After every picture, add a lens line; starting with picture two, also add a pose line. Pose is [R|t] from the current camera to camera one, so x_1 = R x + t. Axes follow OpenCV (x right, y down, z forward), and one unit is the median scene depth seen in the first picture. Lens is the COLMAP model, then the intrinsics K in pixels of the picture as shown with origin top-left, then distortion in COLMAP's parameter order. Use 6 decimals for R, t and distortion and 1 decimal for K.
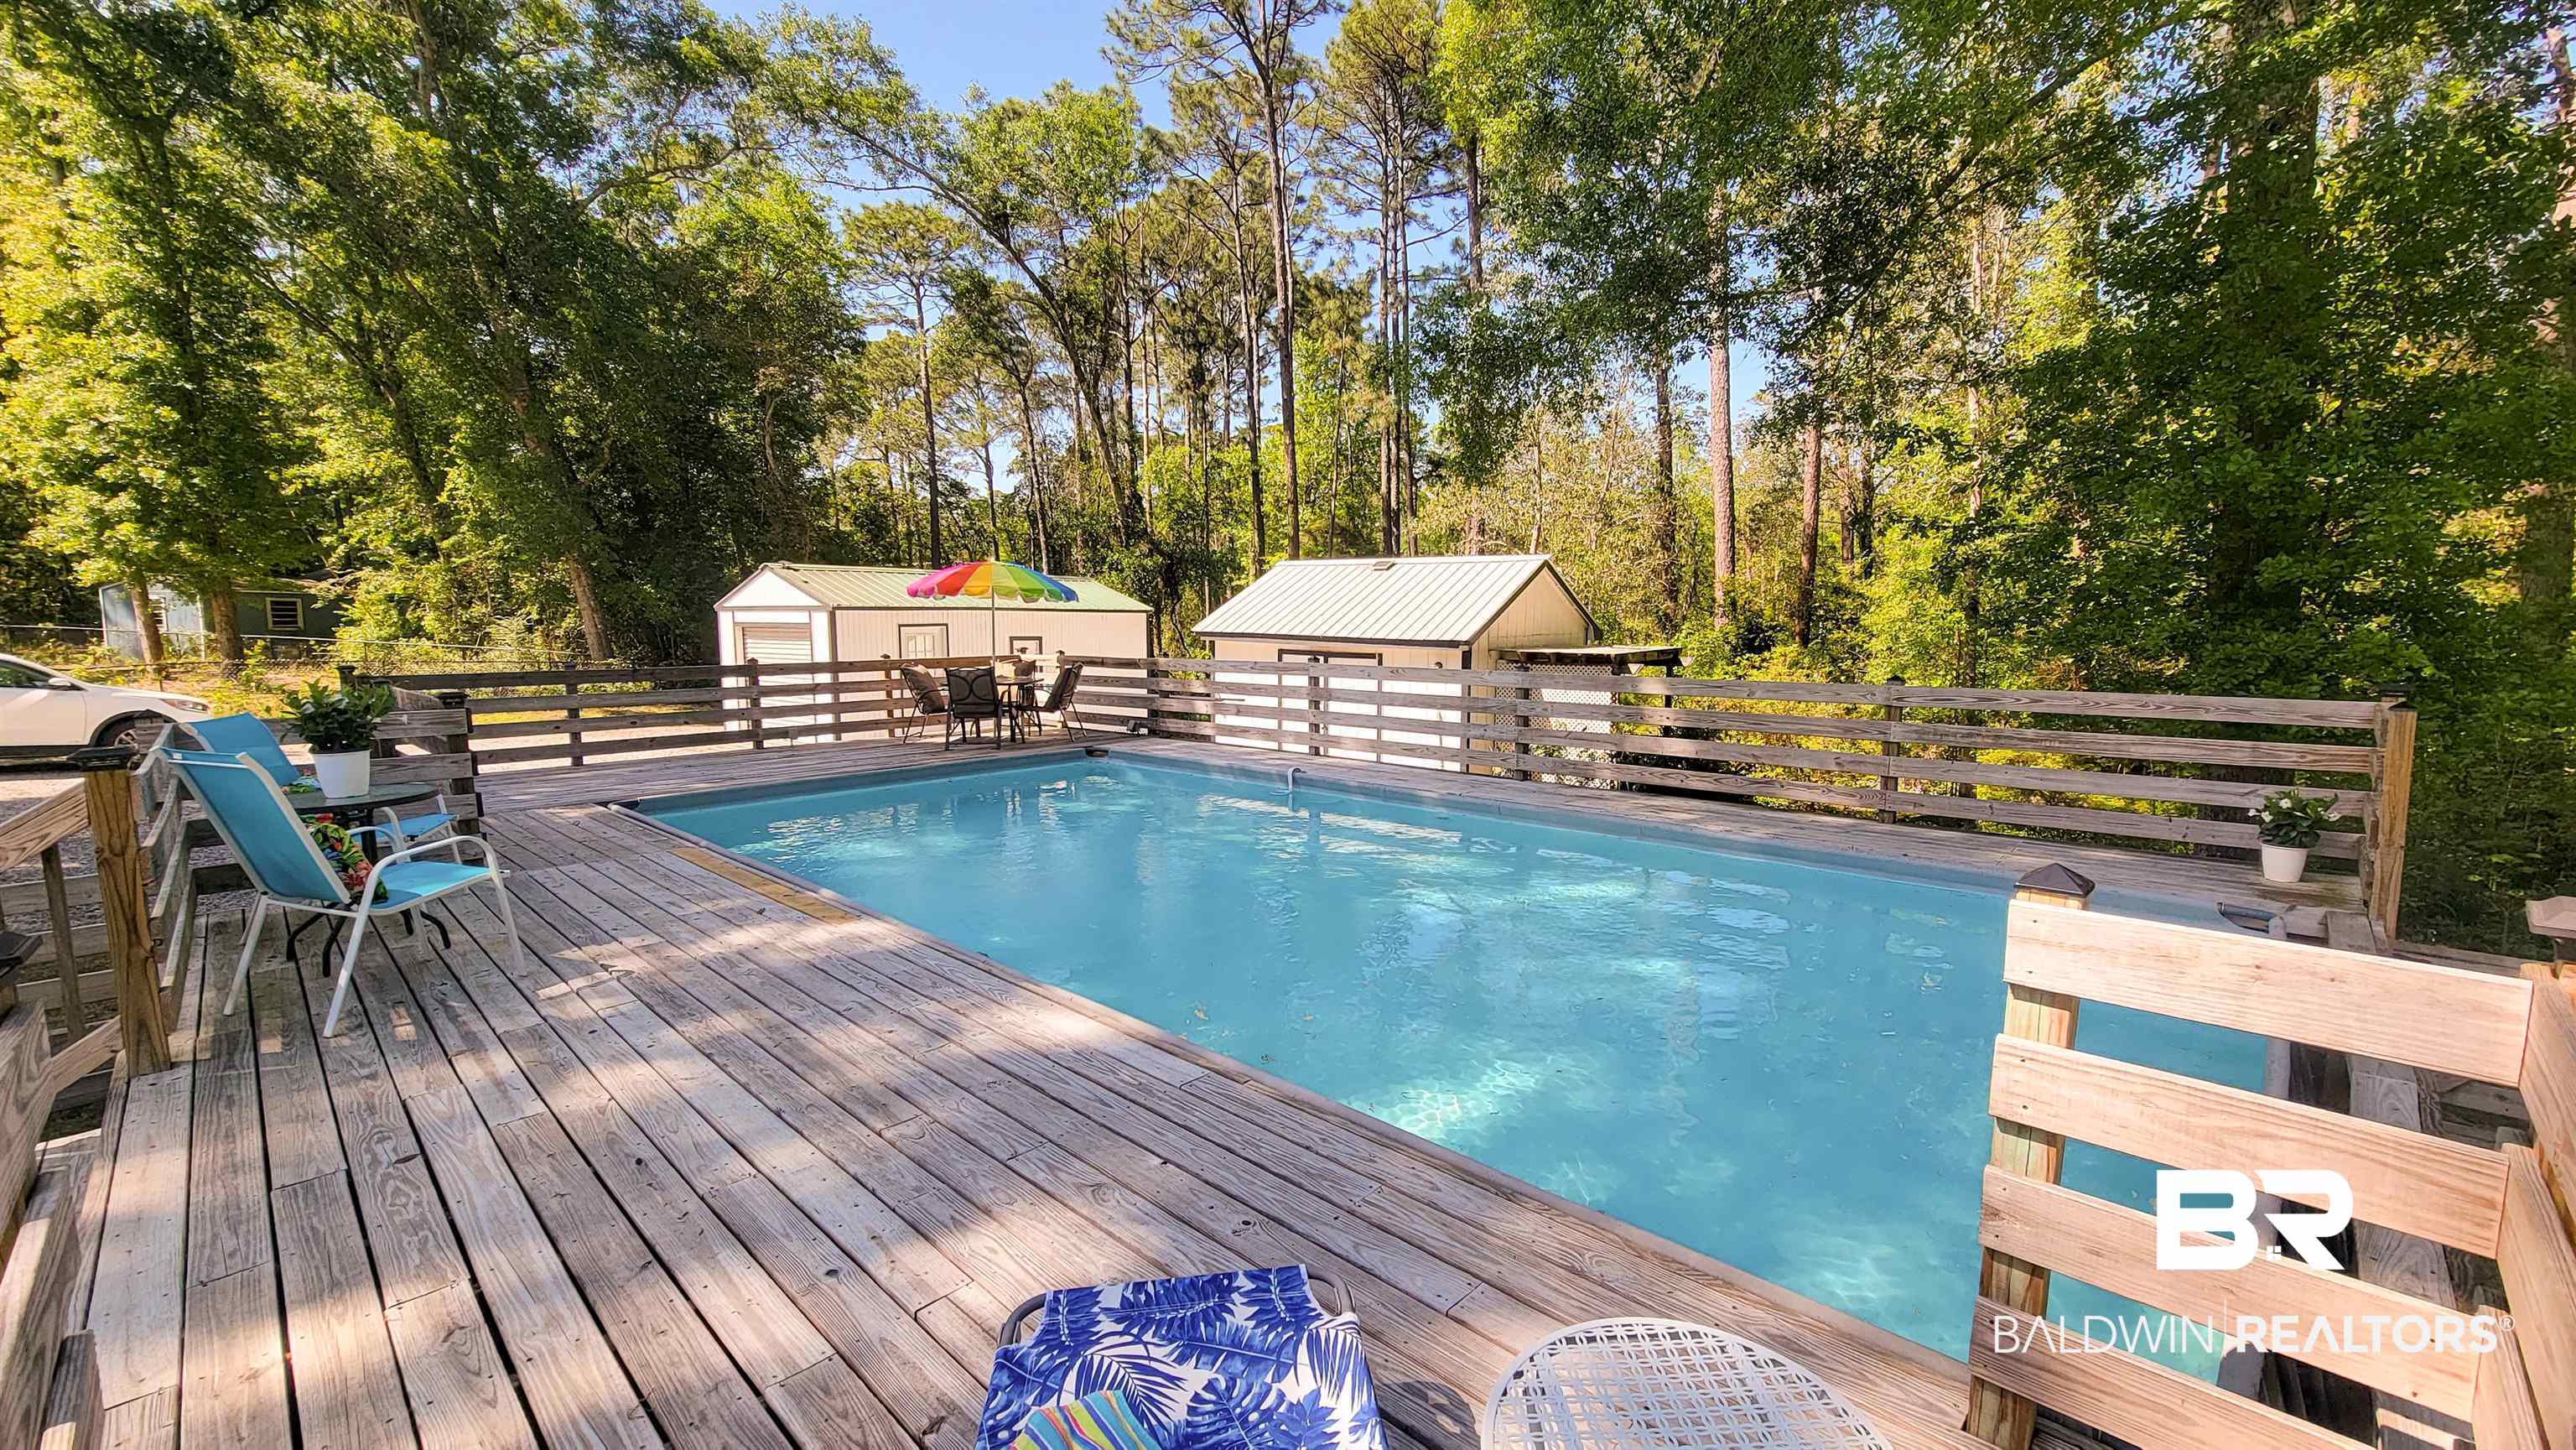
lens RADIAL K [[1042.7, 0, 1288.0], [0, 1042.7, 725.0], [0, 0, 1]] dist [-0.000233, -0.000002]
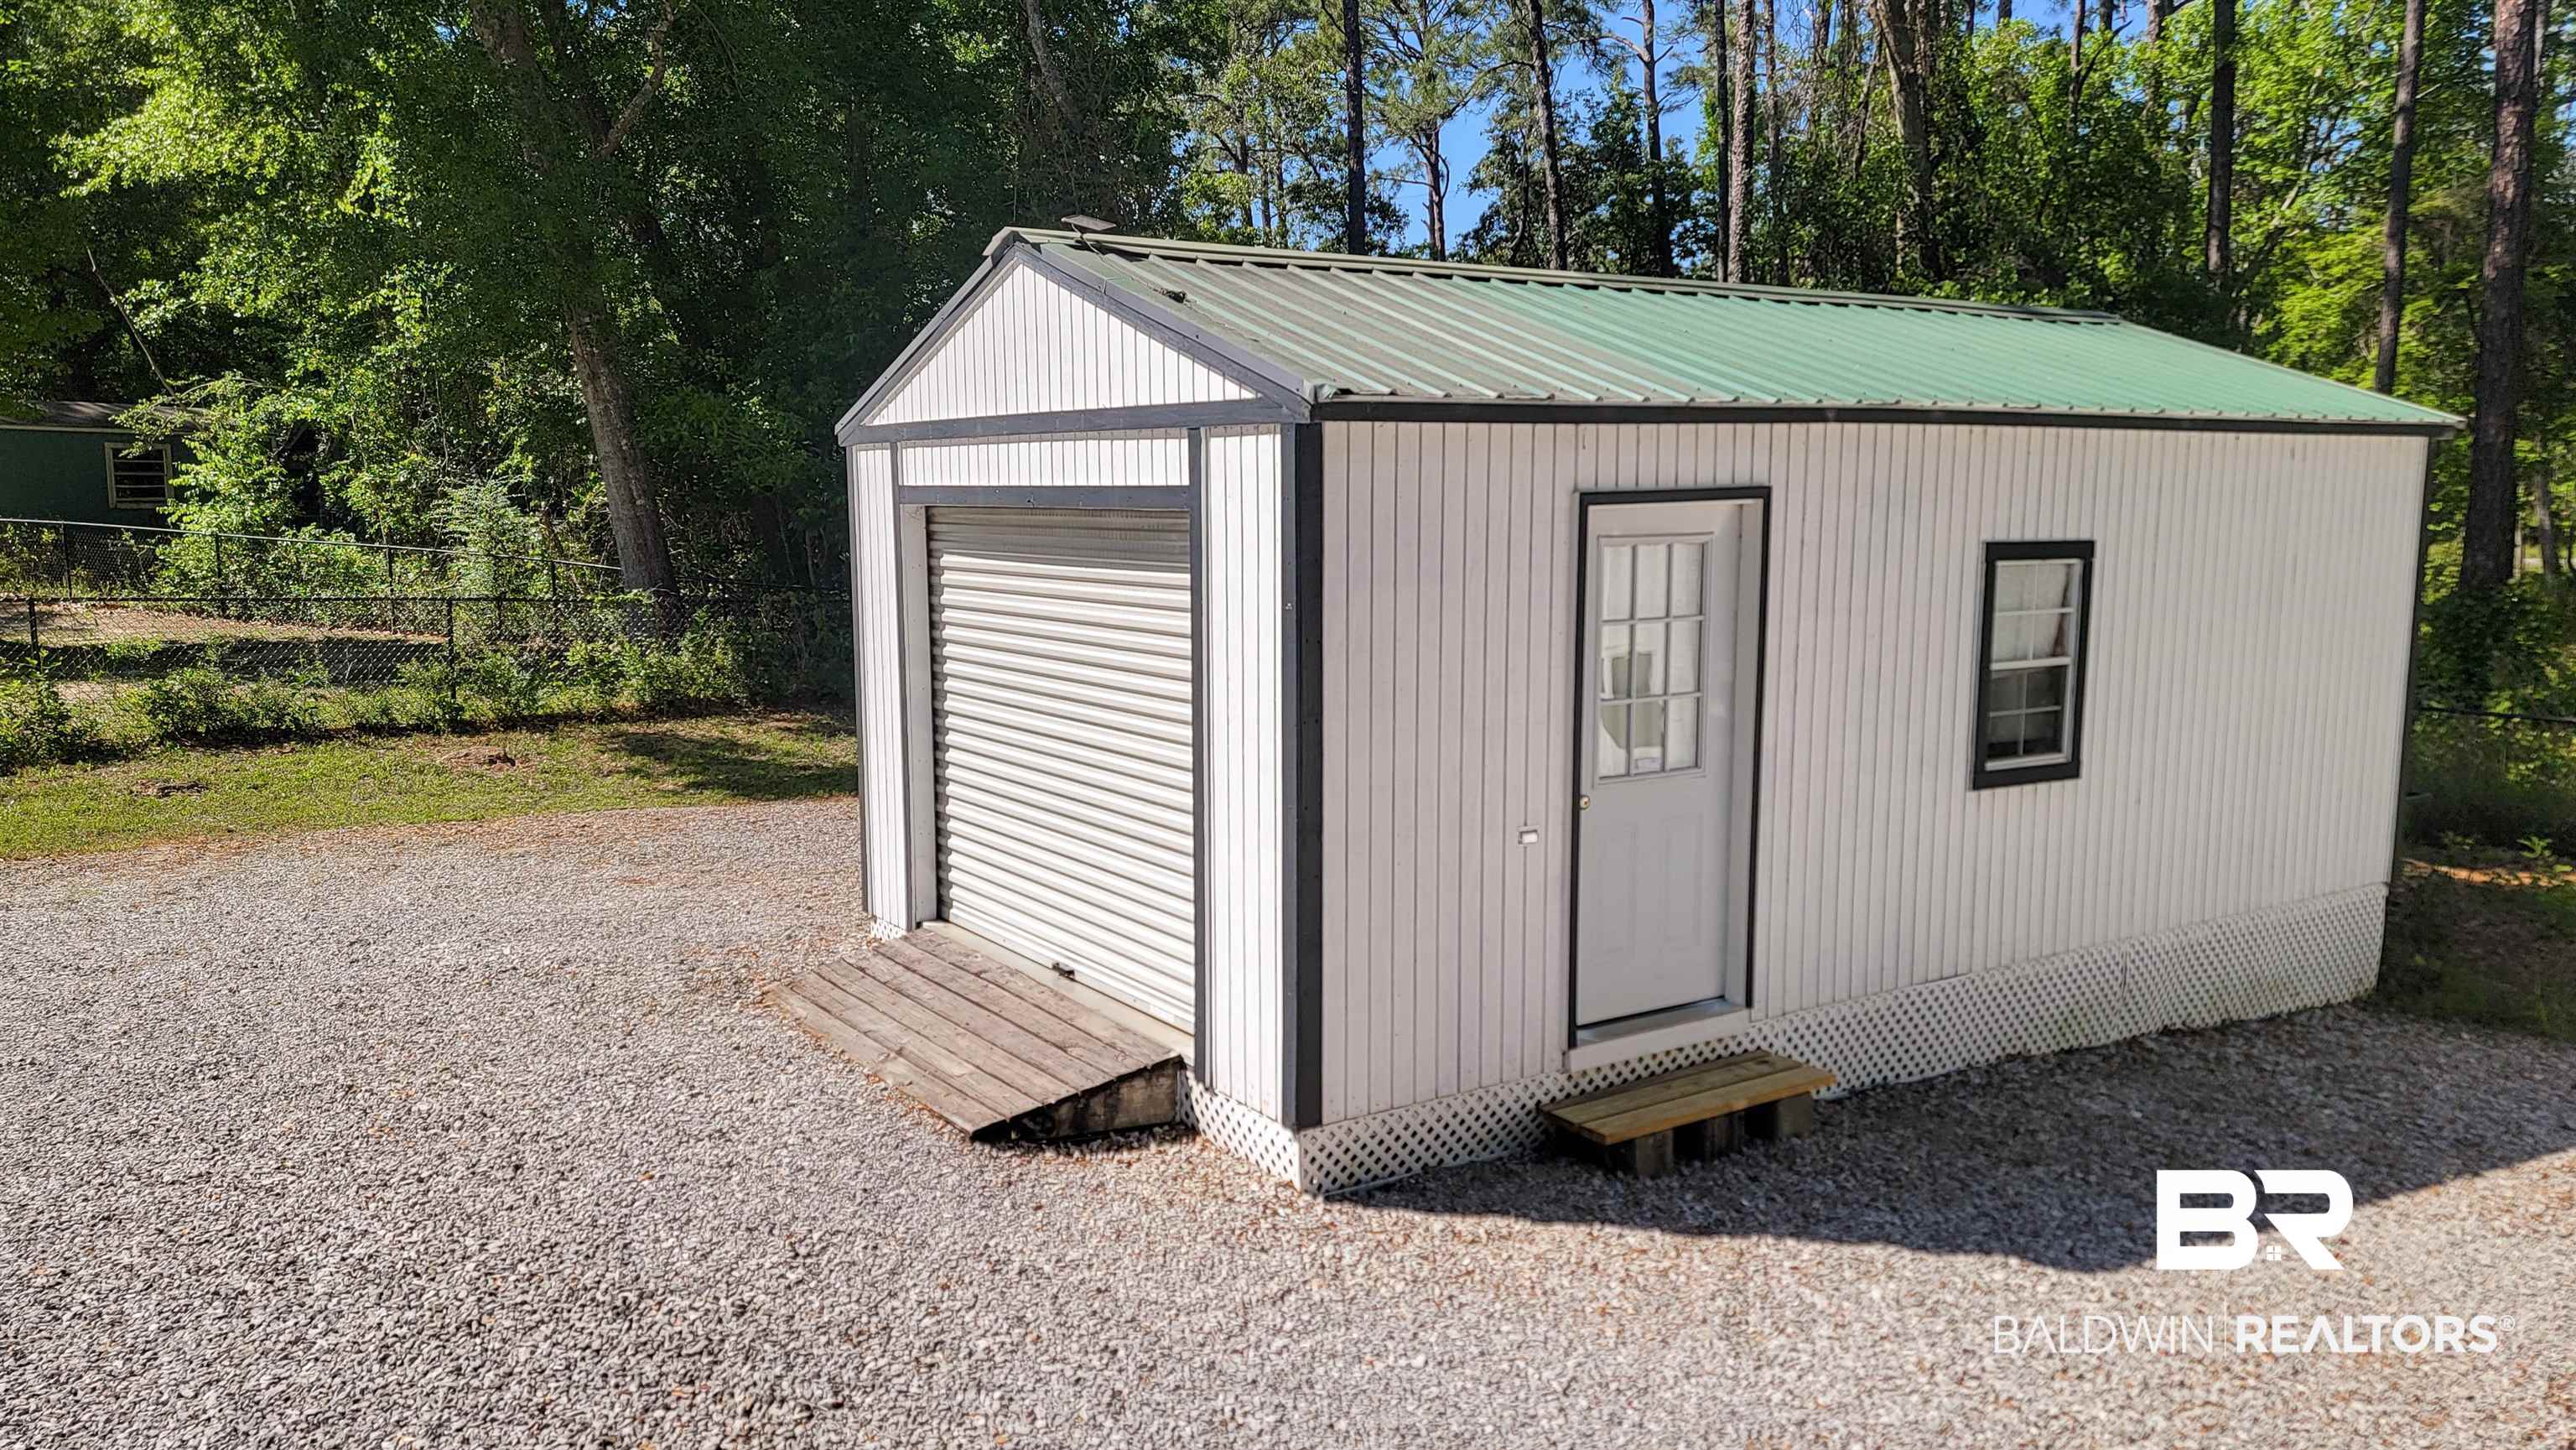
lens RADIAL K [[1820.0, 0, 1287.9], [0, 1820.0, 792.0], [0, 0, 1]] dist [0.146620, -0.129465]
pose [[0.950021, 0.048303, -0.308426, -0.176407], [-0.029854, 0.997486, 0.064263, -0.033128], [0.310755, -0.051844, 0.949075, 0.354931]]
